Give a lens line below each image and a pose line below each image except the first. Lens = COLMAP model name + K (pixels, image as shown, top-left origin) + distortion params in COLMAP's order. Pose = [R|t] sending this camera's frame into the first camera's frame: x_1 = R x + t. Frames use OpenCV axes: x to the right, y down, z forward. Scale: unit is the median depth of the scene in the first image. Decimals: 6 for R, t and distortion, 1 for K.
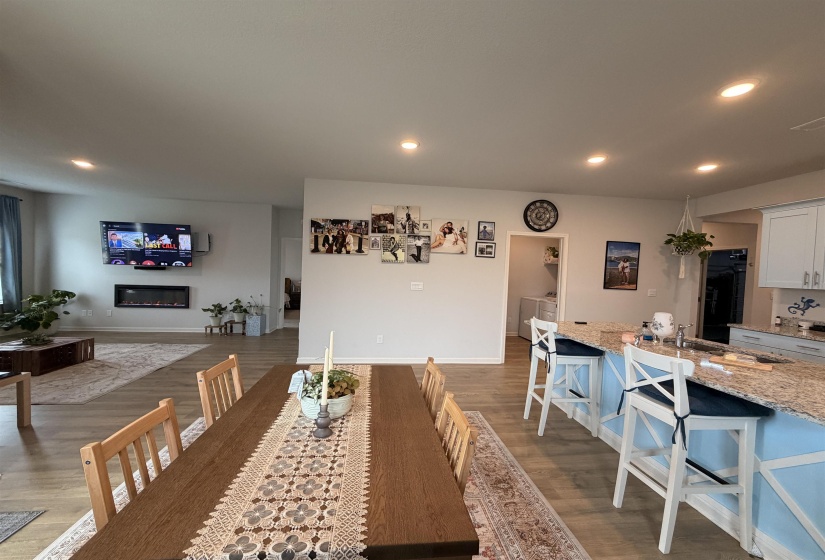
lens RADIAL K [[329.3, 0, 410.1], [0, 329.3, 281.8], [0, 0, 1]] dist [0.001312, -0.000143]
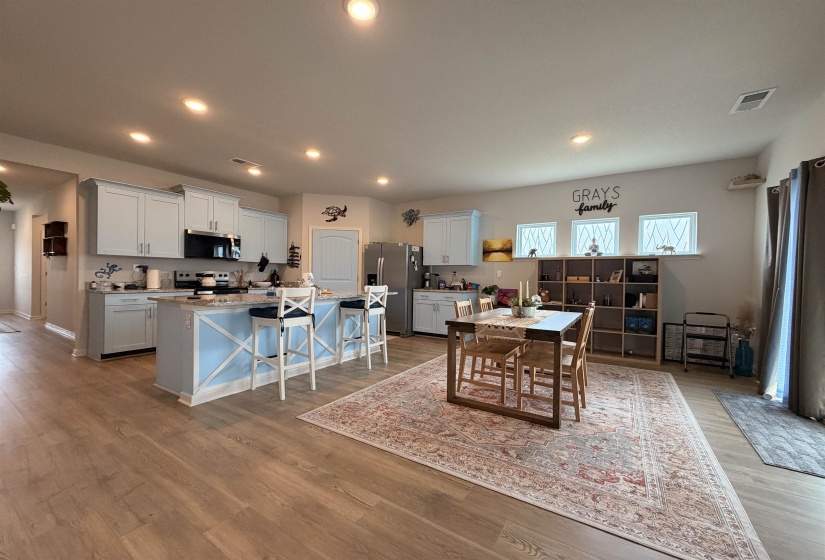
lens RADIAL K [[329.3, 0, 410.9], [0, 329.3, 281.7], [0, 0, 1]] dist [0.001312, -0.000143]
pose [[-0.771480, -0.051977, 0.634127, -0.306035], [-0.019973, 0.998145, 0.057516, 0.017487], [-0.635940, 0.031707, -0.771087, 0.918486]]
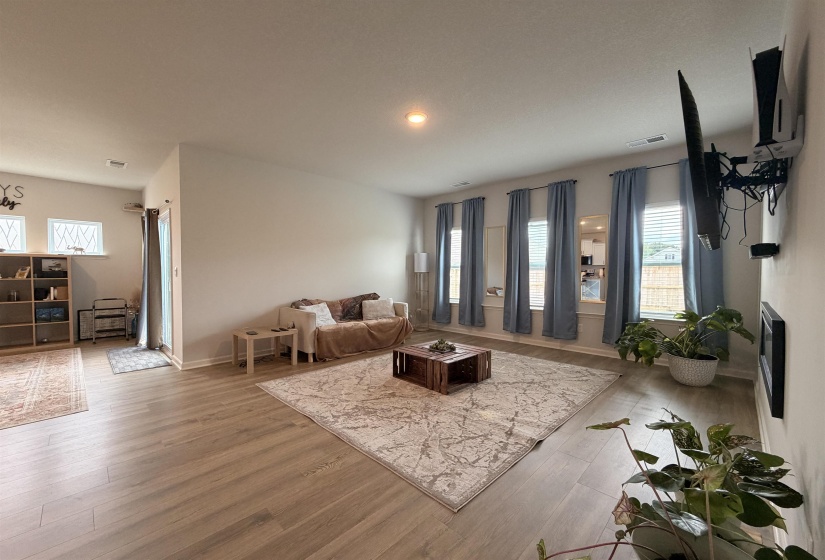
lens RADIAL K [[329.3, 0, 413.5], [0, 329.3, 281.2], [0, 0, 1]] dist [0.001312, -0.000143]
pose [[-0.773914, -0.014740, -0.633119, -0.442399], [-0.044110, 0.998556, 0.030671, -0.011878], [0.631753, 0.051664, -0.773447, 1.337171]]
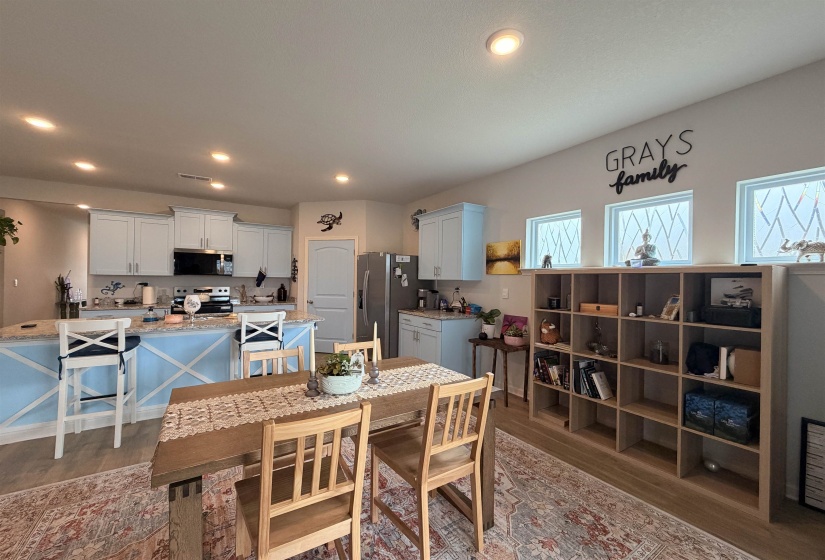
lens RADIAL K [[329.3, 0, 411.0], [0, 329.3, 280.5], [0, 0, 1]] dist [0.001312, -0.000143]
pose [[-0.443173, -0.040502, 0.895521, -0.413320], [-0.000924, 0.998999, 0.044725, -0.013727], [-0.896436, 0.018994, -0.442766, 0.378319]]
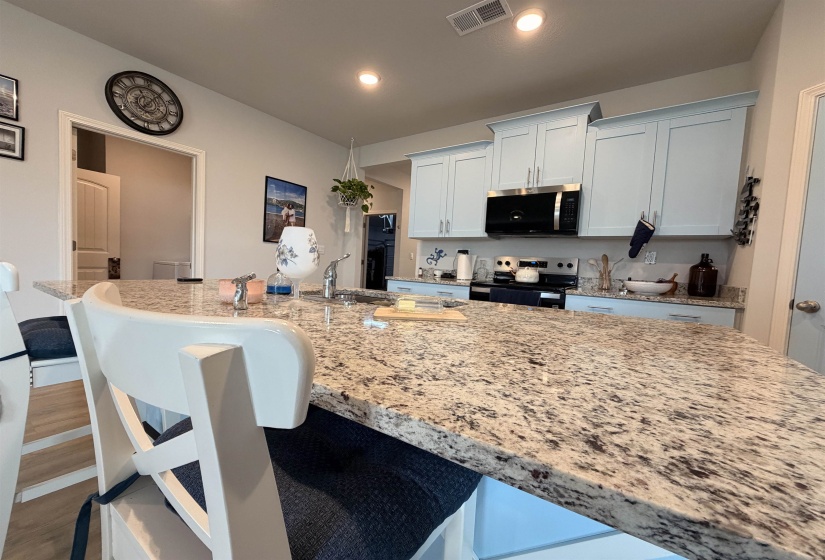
lens RADIAL K [[329.3, 0, 412.6], [0, 329.3, 283.4], [0, 0, 1]] dist [0.001312, -0.000143]
pose [[0.647152, -0.048652, 0.760807, 0.247654], [-0.002278, 0.997834, 0.065748, 0.067611], [-0.762357, -0.044282, 0.645640, 0.276724]]
